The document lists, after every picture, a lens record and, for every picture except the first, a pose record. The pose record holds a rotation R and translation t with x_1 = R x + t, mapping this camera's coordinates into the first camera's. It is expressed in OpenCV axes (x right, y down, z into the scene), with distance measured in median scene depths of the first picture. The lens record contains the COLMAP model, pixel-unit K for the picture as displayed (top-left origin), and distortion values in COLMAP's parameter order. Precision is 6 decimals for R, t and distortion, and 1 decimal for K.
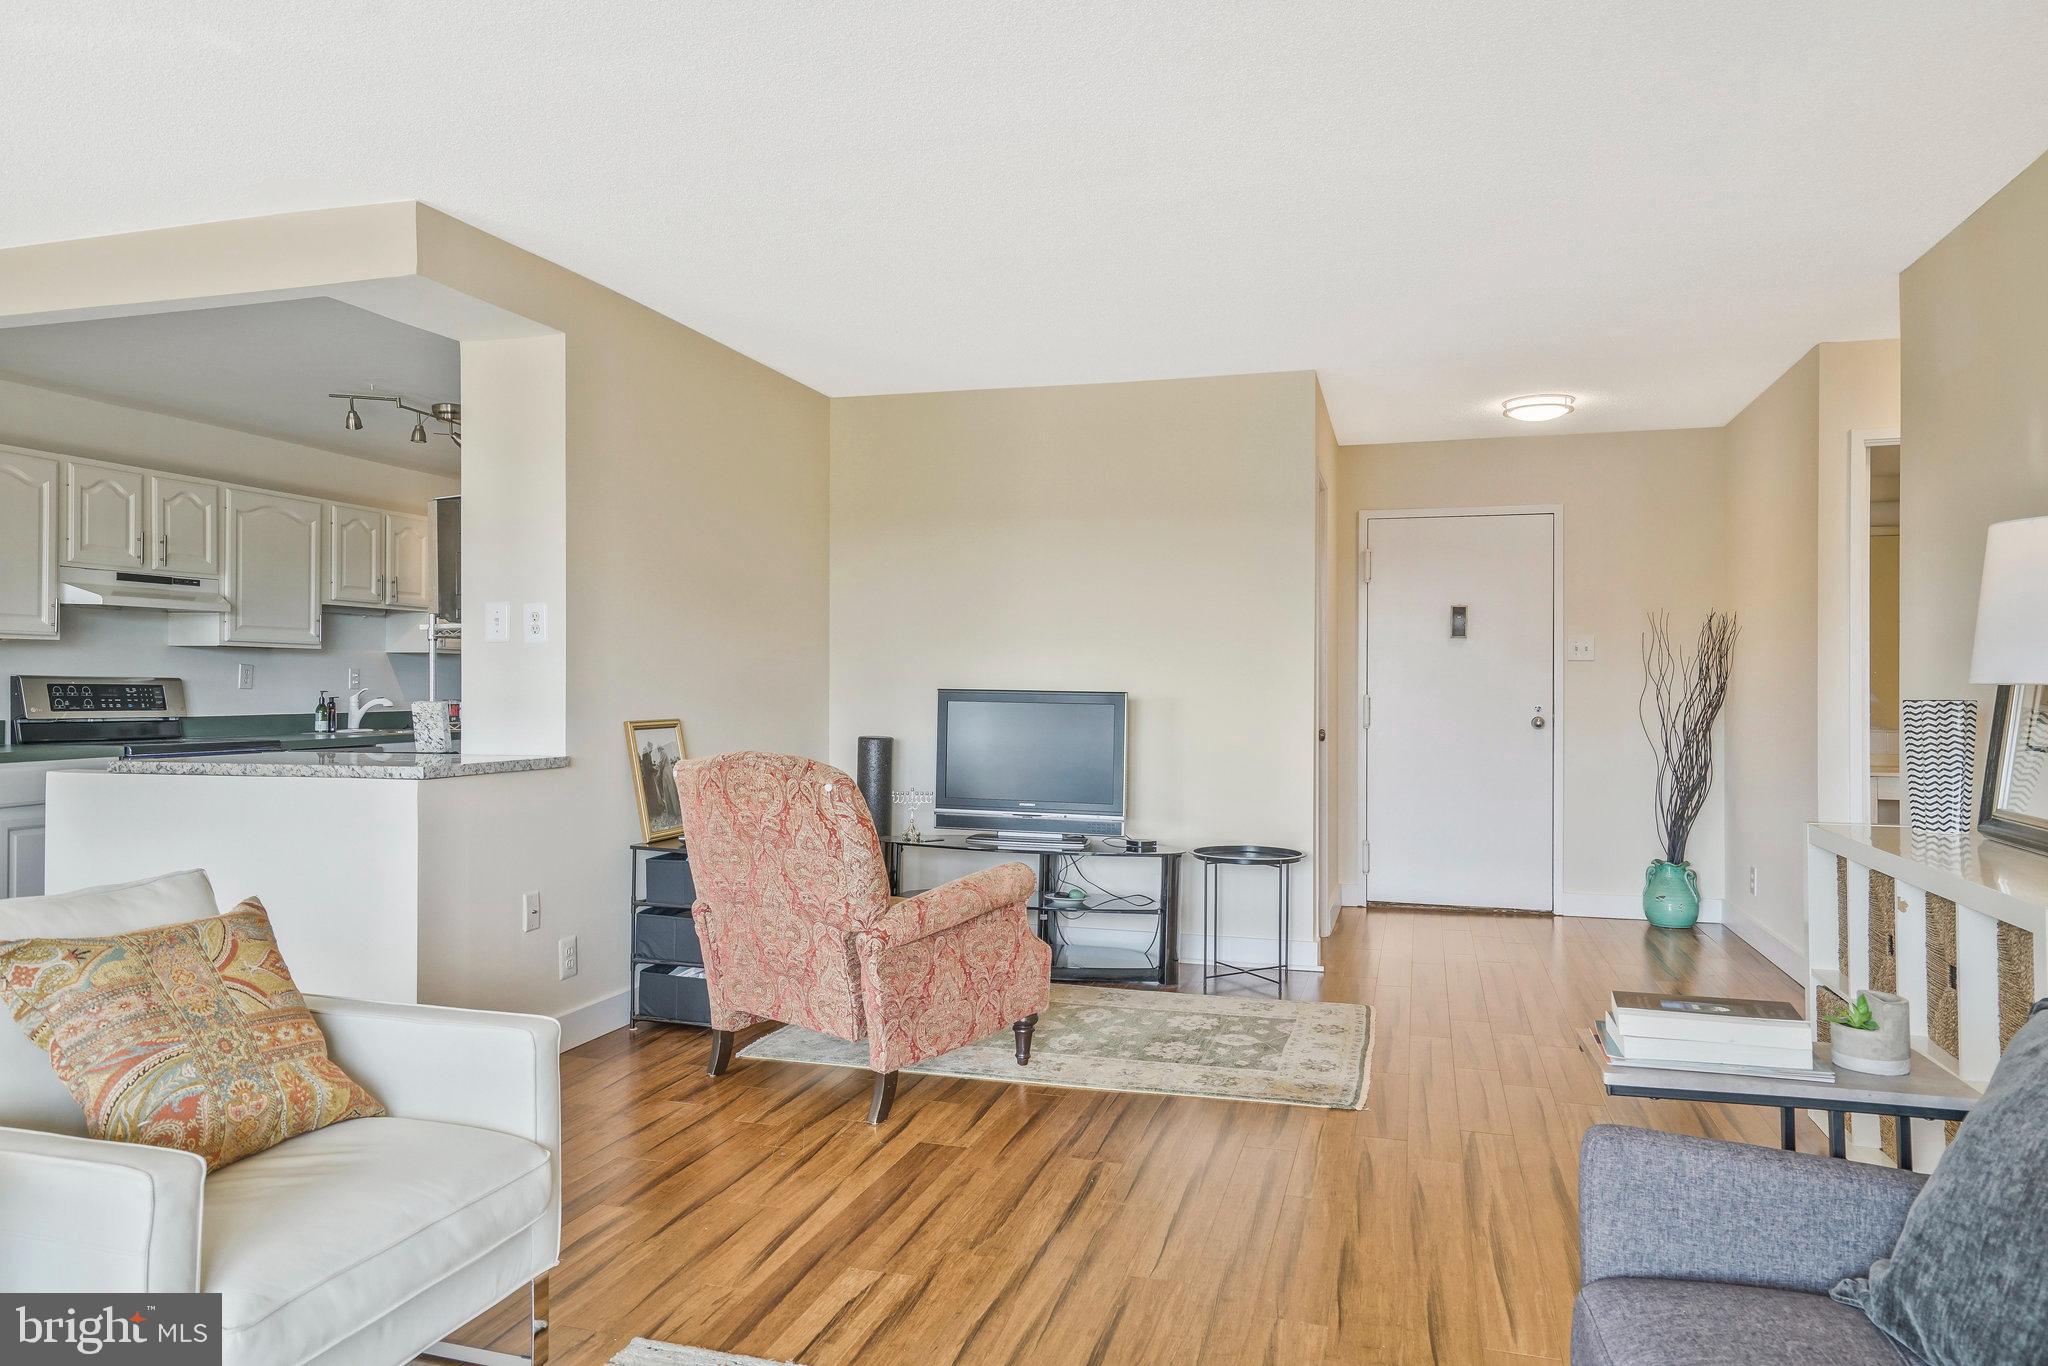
lens RADIAL K [[1355.4, 0, 1016.7], [0, 1355.4, 691.8], [0, 0, 1]] dist [0.007050, 0.003915]
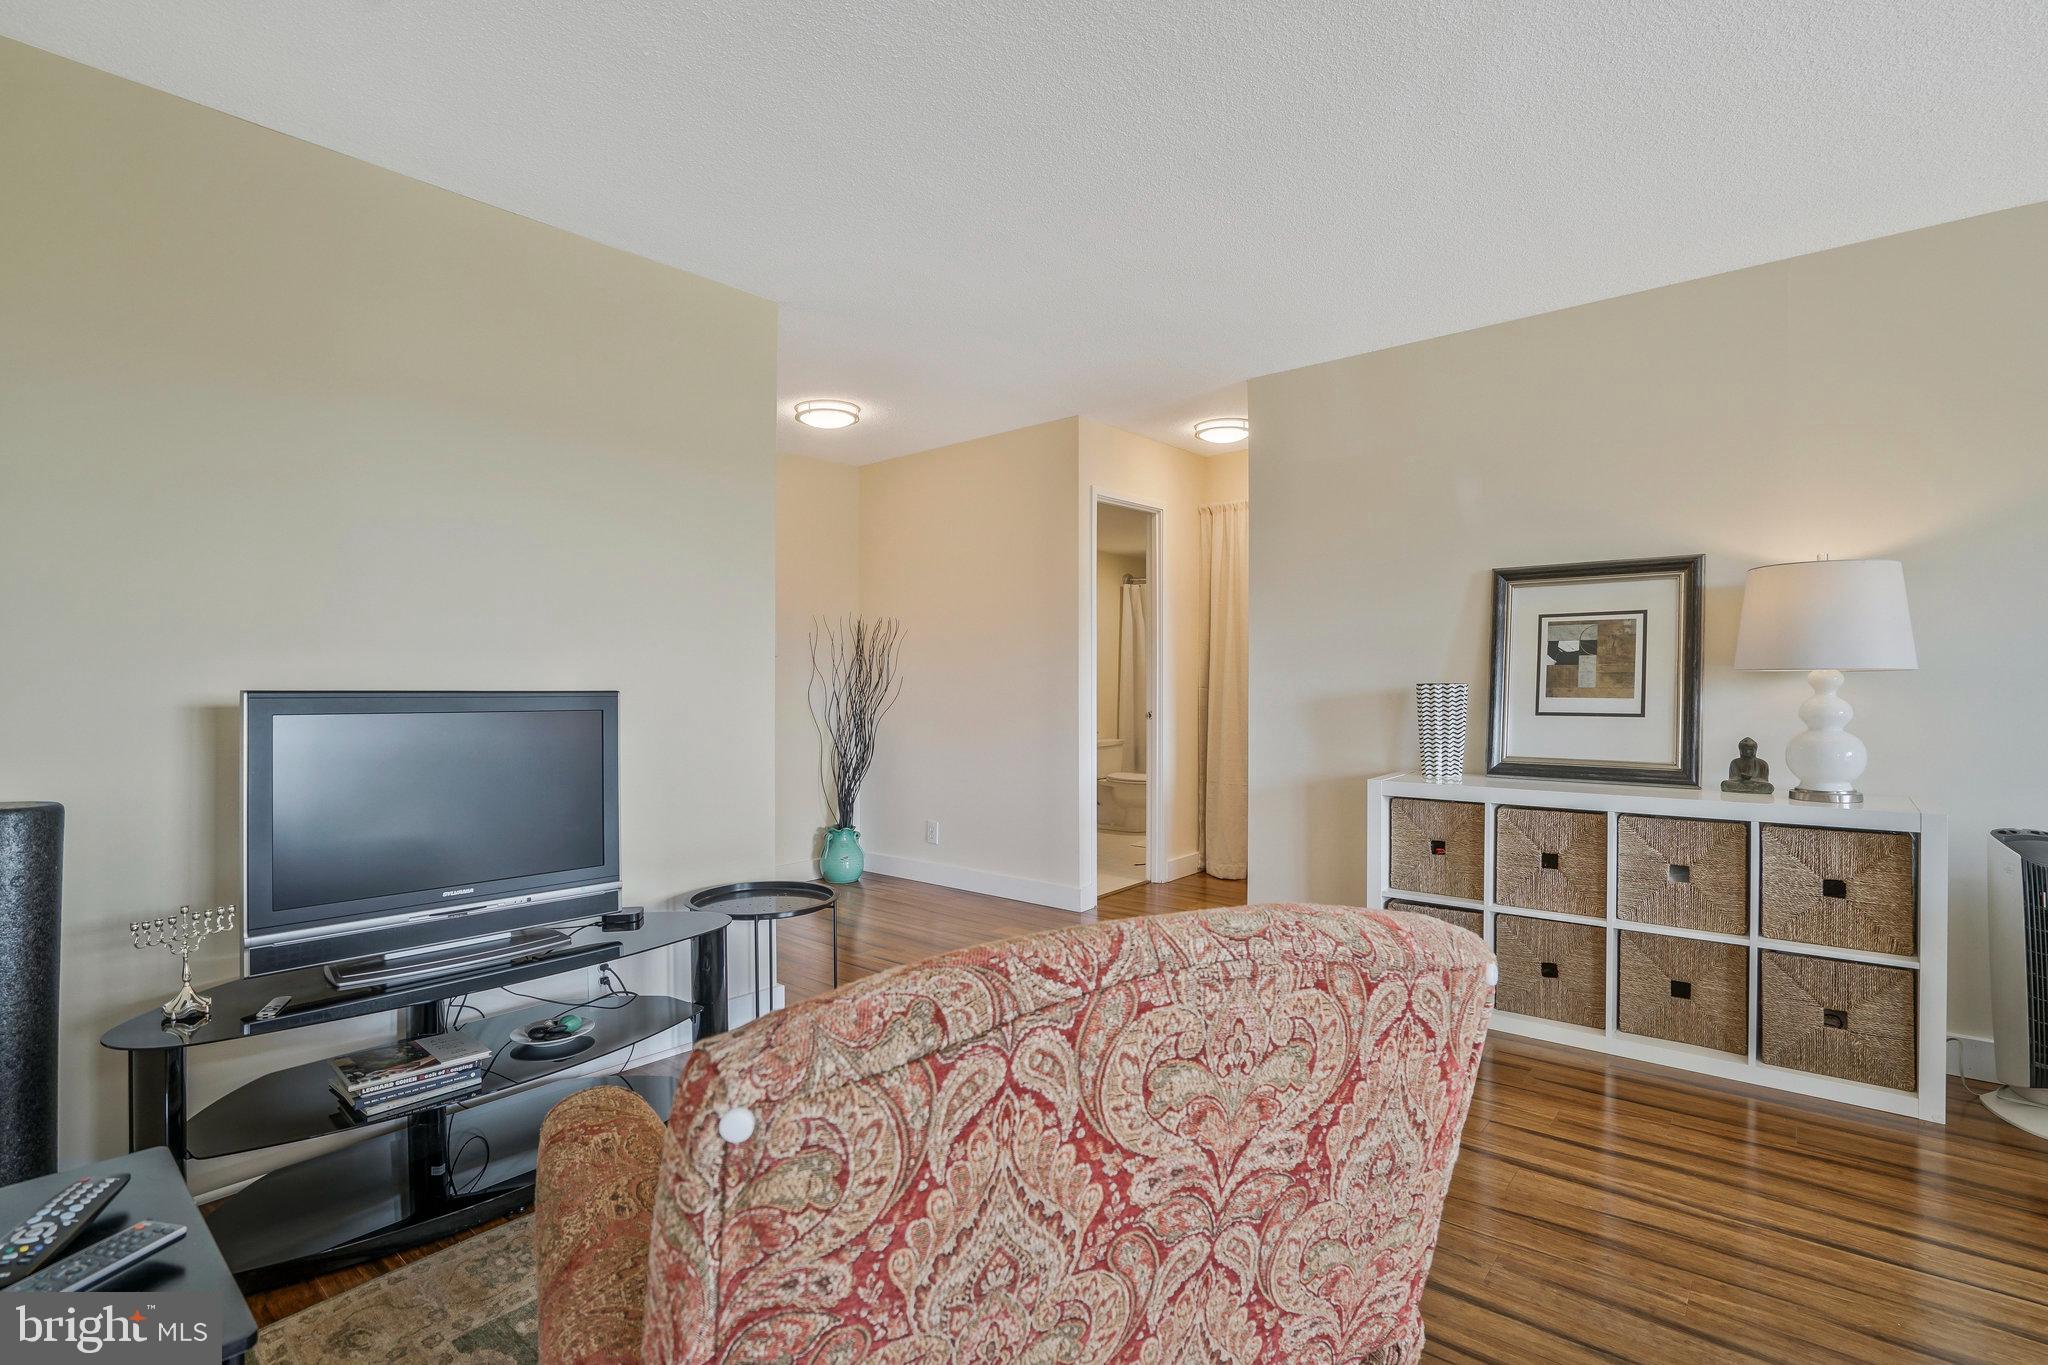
lens RADIAL K [[947.2, 0, 1003.6], [0, 947.2, 684.1], [0, 0, 1]] dist [-0.049920, 0.014458]
pose [[0.413820, -0.009123, 0.910313, -0.228452], [0.010536, 0.999931, 0.005232, -0.003204], [-0.910298, 0.007426, 0.413887, 0.573306]]
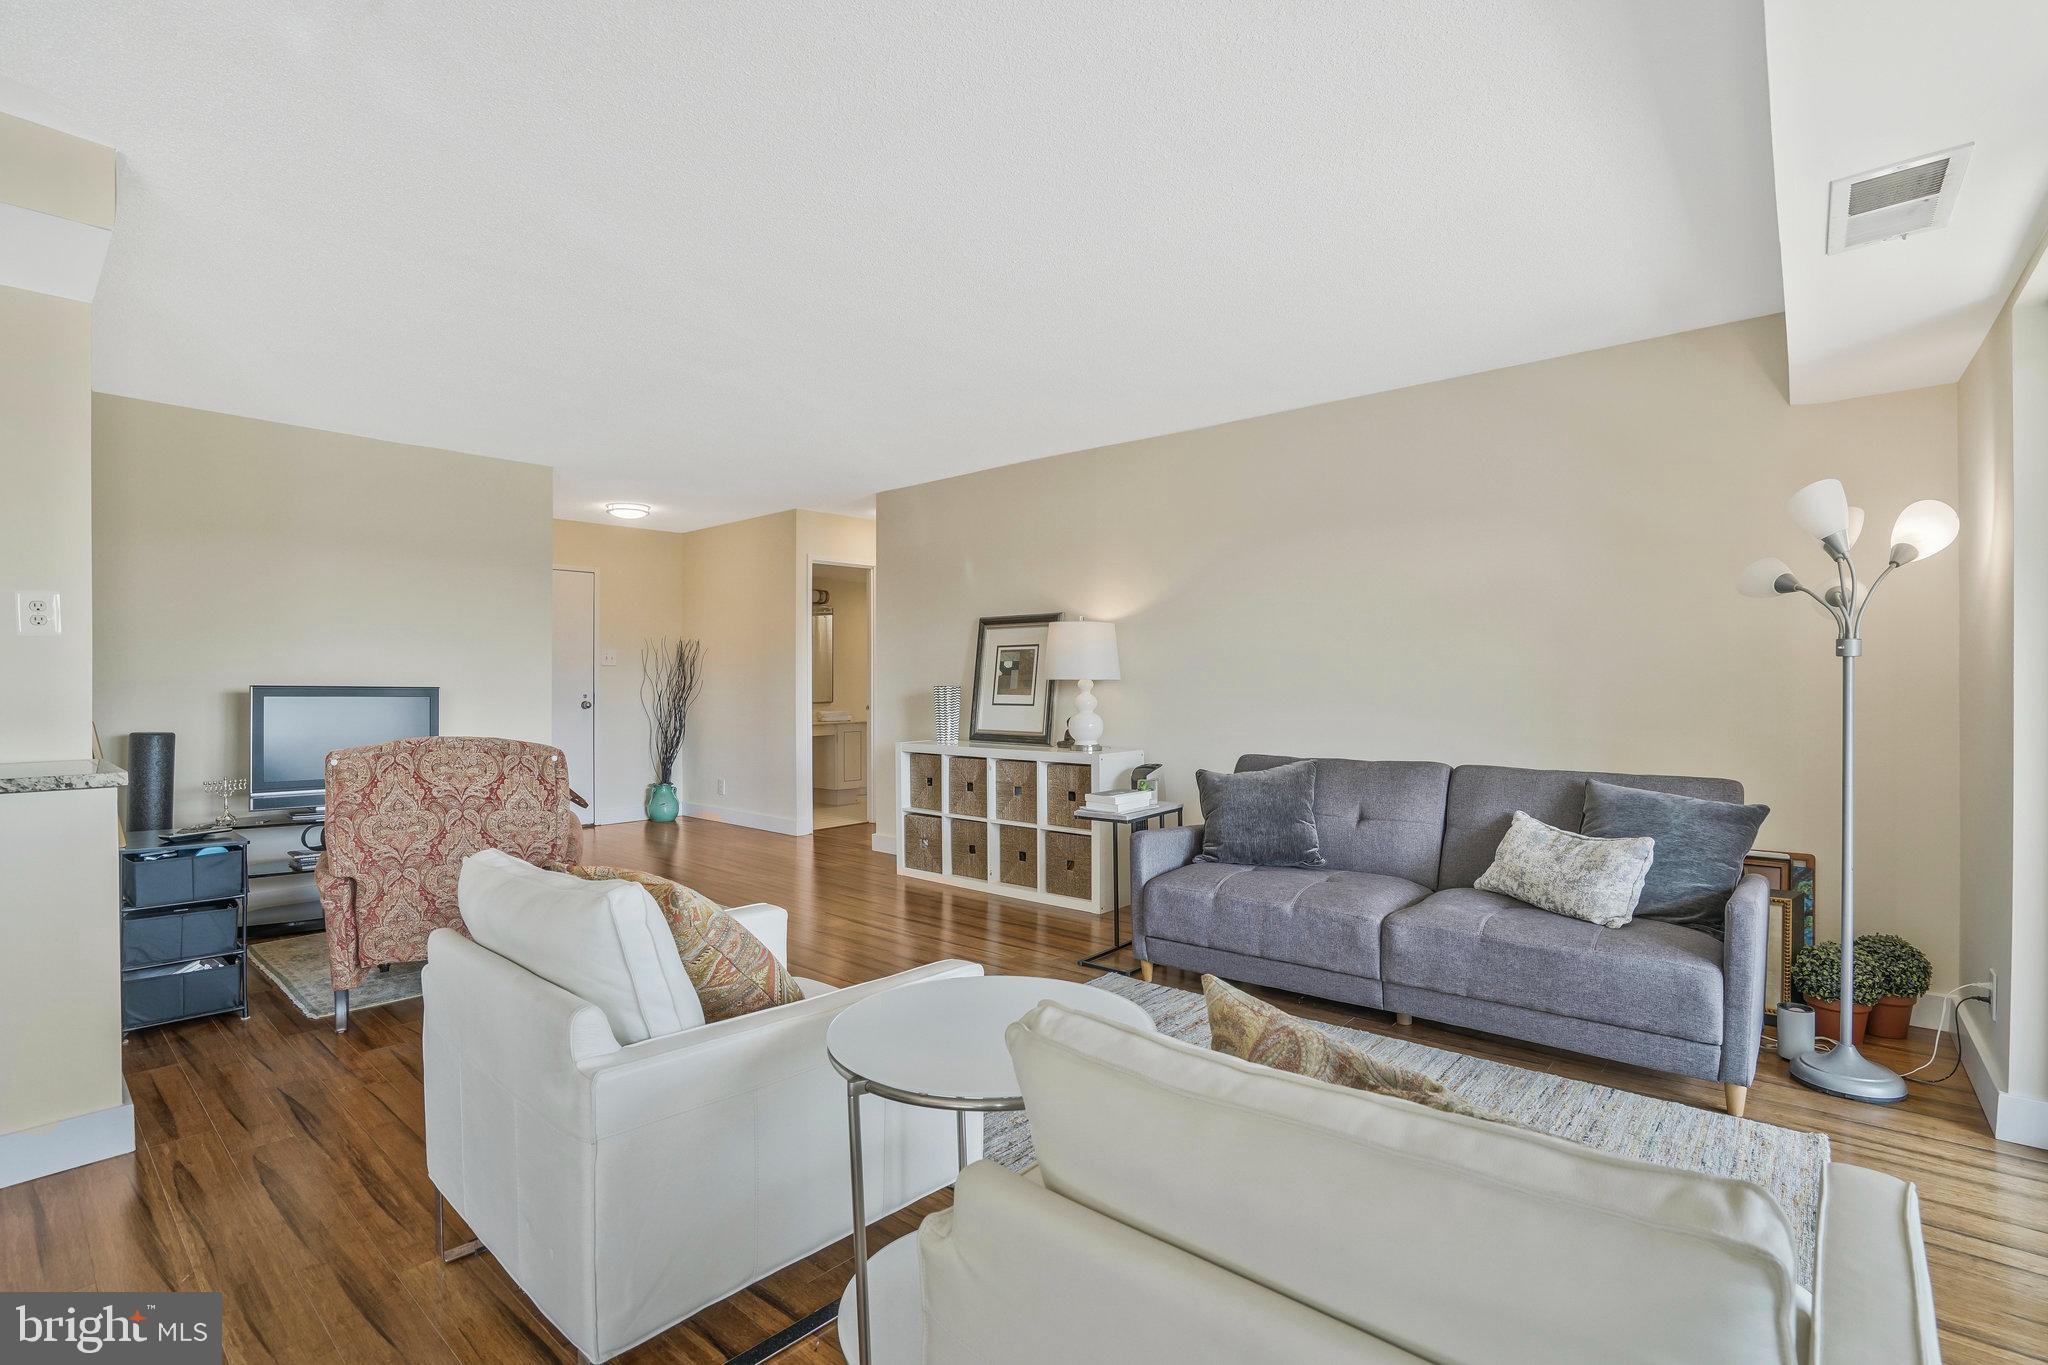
lens RADIAL K [[947.8, 0, 1007.4], [0, 947.8, 689.6], [0, 0, 1]] dist [-0.059671, 0.022843]
pose [[0.420183, -0.009566, 0.907389, -0.447689], [0.005166, 0.999953, 0.008150, -0.001726], [-0.907425, 0.001263, 0.420213, 0.113662]]
